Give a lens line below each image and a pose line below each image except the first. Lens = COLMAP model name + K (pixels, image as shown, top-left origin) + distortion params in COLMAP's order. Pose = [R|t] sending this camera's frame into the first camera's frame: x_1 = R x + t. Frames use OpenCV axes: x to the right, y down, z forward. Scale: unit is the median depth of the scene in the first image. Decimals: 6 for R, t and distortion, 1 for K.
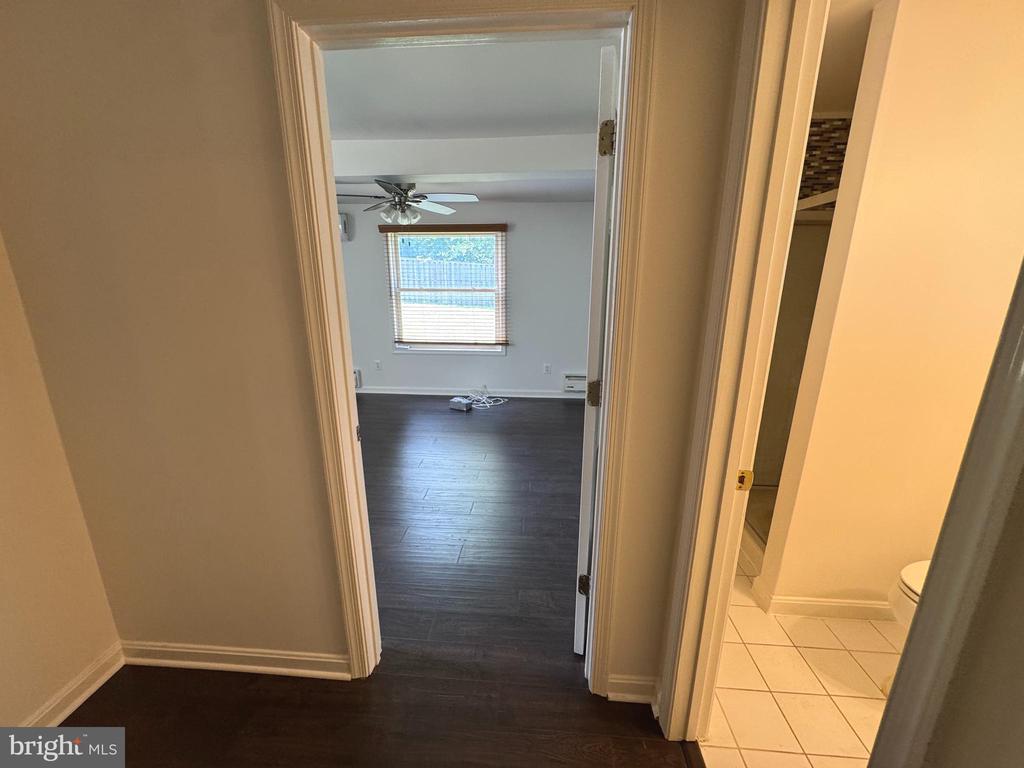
lens RADIAL K [[408.6, 0, 510.4], [0, 408.6, 382.0], [0, 0, 1]] dist [0.001846, 0.000260]
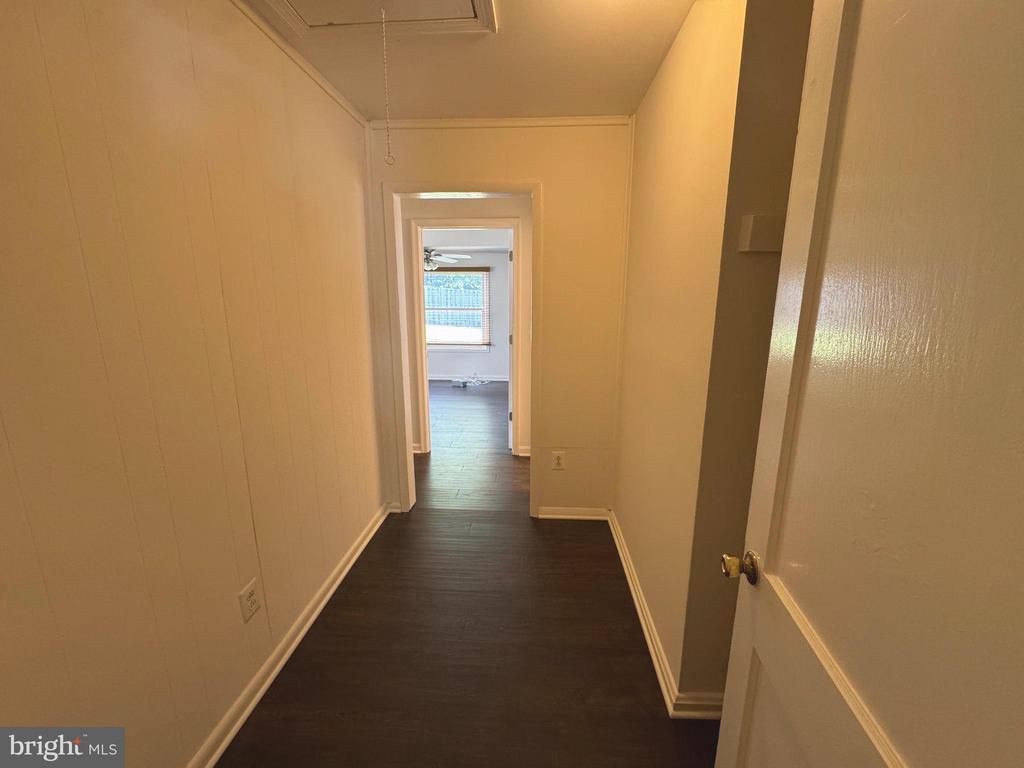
lens RADIAL K [[408.6, 0, 512.1], [0, 408.6, 381.9], [0, 0, 1]] dist [0.001846, 0.000260]
pose [[0.999752, -0.001983, 0.022181, 0.040330], [0.003231, 0.998403, -0.056407, 0.132202], [-0.022034, 0.056464, 0.998161, -0.504361]]
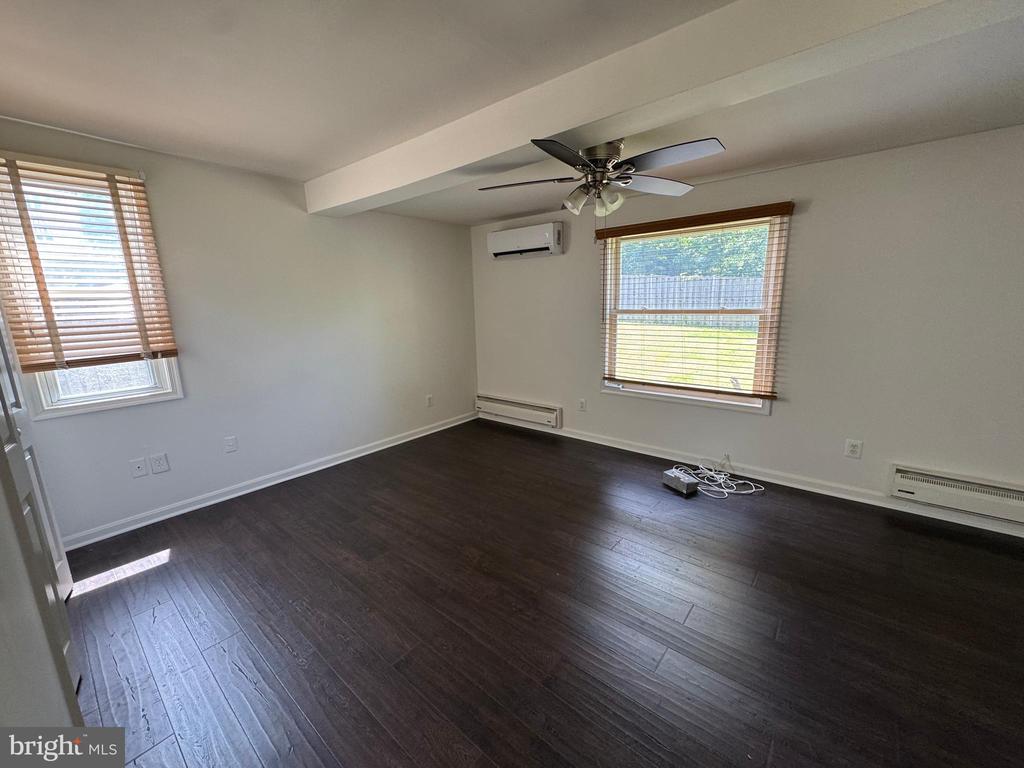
lens RADIAL K [[408.6, 0, 515.5], [0, 408.6, 383.9], [0, 0, 1]] dist [0.001846, 0.000260]
pose [[0.816036, 0.092071, -0.570620, 0.024505], [-0.117898, 0.992990, -0.008383, -0.063839], [0.565848, 0.074116, 0.821171, 0.278995]]
